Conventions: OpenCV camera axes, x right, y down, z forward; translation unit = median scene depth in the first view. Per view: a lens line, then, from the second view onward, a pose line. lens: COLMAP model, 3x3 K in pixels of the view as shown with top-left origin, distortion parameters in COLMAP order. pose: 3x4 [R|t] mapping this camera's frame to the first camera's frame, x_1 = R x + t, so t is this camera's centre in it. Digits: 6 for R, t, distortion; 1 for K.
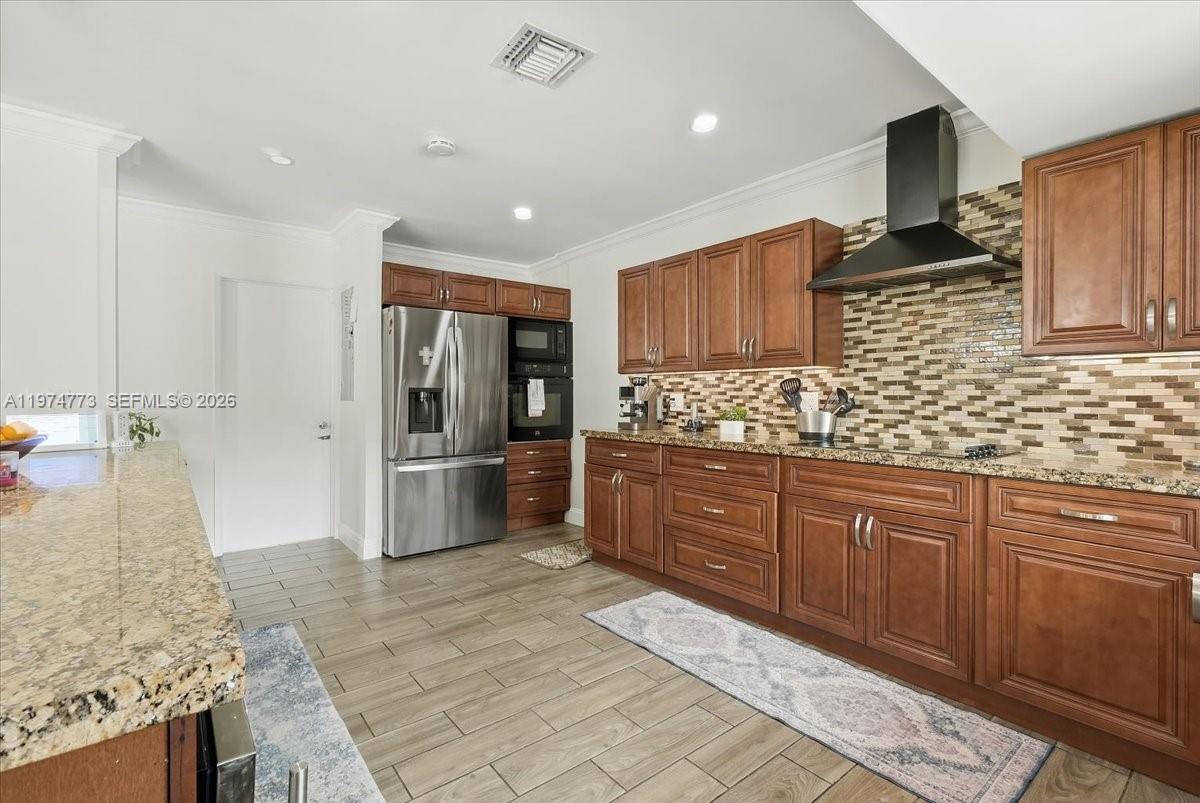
lens RADIAL K [[521.7, 0, 607.2], [0, 521.7, 395.4], [0, 0, 1]] dist [0.000146, 0.000610]
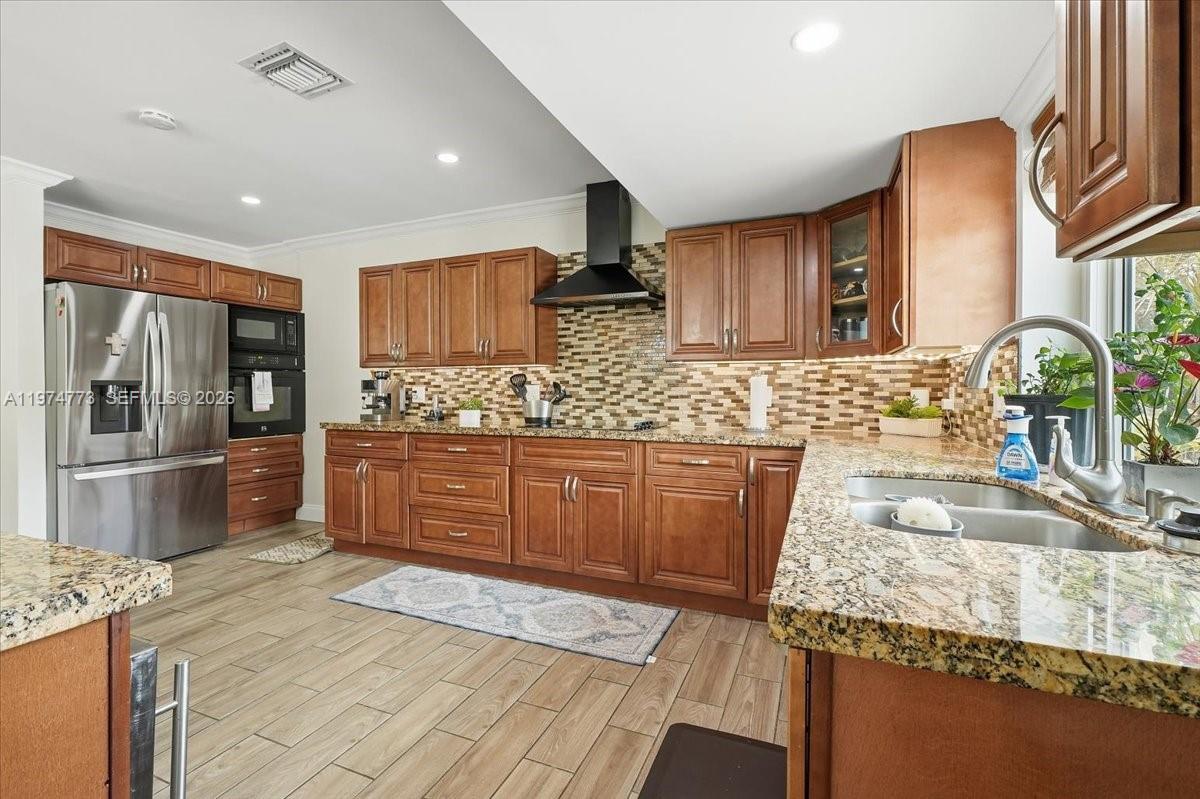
lens RADIAL K [[509.7, 0, 592.1], [0, 509.7, 390.2], [0, 0, 1]] dist [-0.020862, 0.000276]
pose [[0.884486, -0.005106, 0.466538, -0.056272], [0.003392, 0.999984, 0.004513, 0.000704], [-0.466554, -0.002409, 0.884489, -0.146037]]
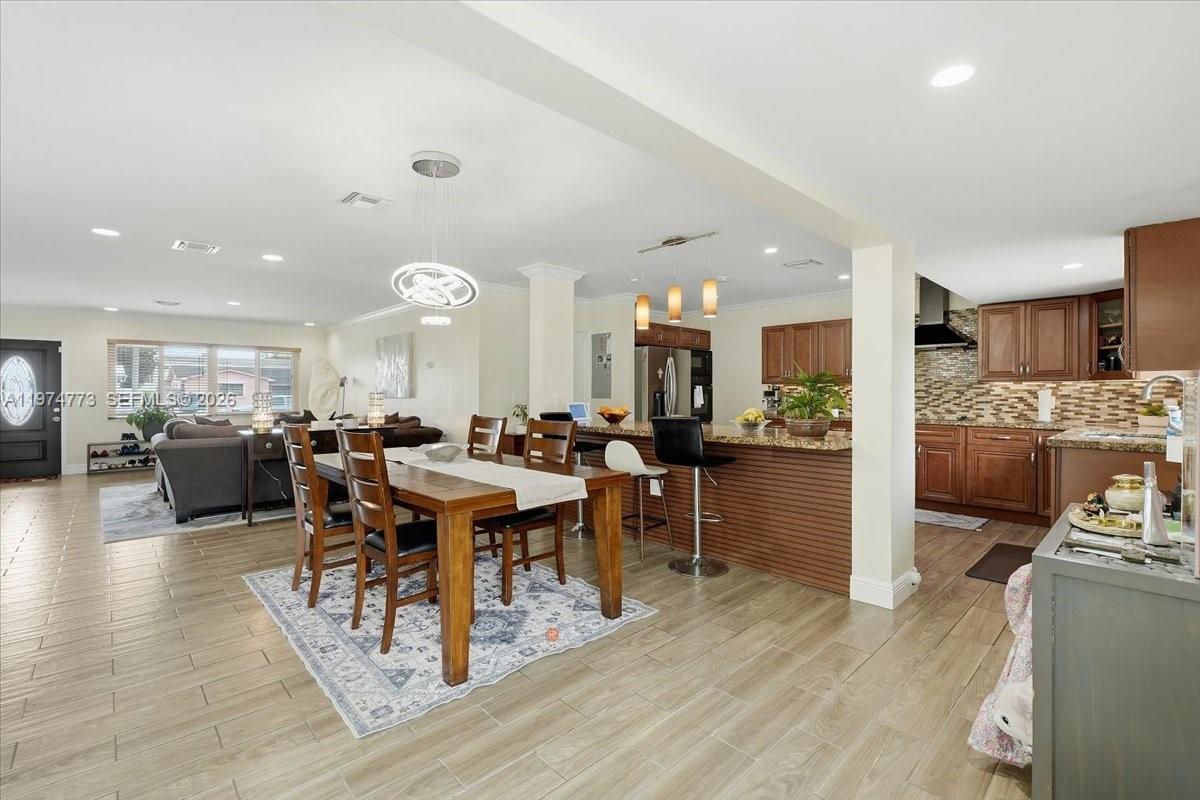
lens RADIAL K [[521.3, 0, 600.9], [0, 521.3, 392.6], [0, 0, 1]] dist [0.000648, 0.000476]
pose [[0.995603, 0.001185, 0.093669, -0.978005], [-0.001074, 0.999999, -0.001242, -0.010773], [-0.093671, 0.001136, 0.995603, -1.047705]]
